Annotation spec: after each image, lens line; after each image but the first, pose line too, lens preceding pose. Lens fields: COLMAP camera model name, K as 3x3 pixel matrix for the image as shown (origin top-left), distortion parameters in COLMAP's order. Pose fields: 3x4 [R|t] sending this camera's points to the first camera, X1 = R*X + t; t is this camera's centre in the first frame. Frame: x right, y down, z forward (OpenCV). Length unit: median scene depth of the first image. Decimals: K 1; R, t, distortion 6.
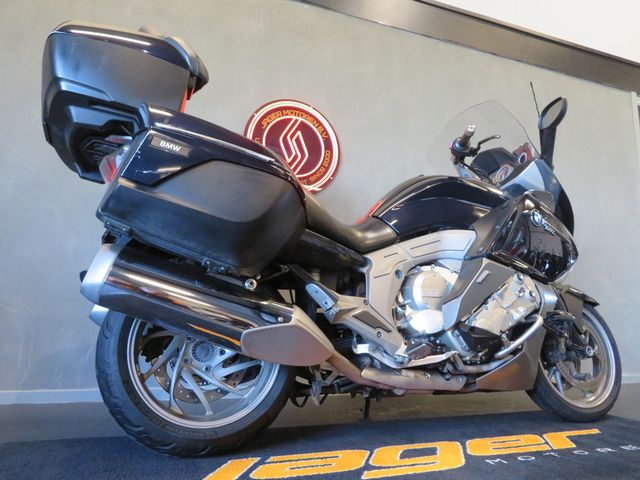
lens RADIAL K [[456.8, 0, 321.7], [0, 456.8, 239.2], [0, 0, 1]] dist [-0.008255, -0.001235]
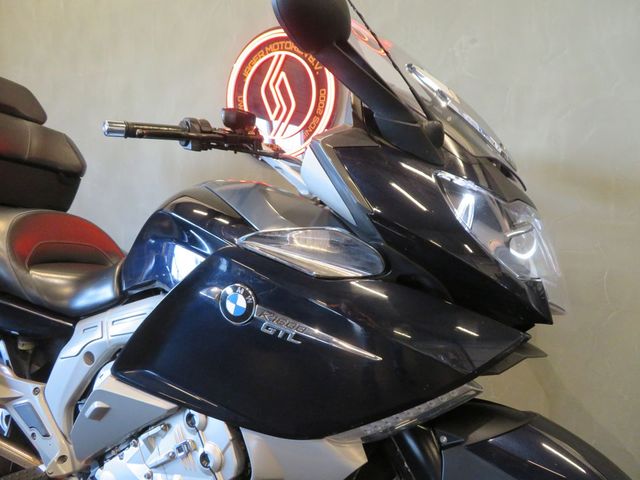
lens RADIAL K [[456.8, 0, 321.9], [0, 456.8, 240.6], [0, 0, 1]] dist [-0.008255, -0.001235]
pose [[0.648261, 0.082972, -0.756884, 0.899557], [0.132981, 0.966430, 0.219839, -0.203415], [0.749716, -0.243165, 0.615465, 0.847369]]
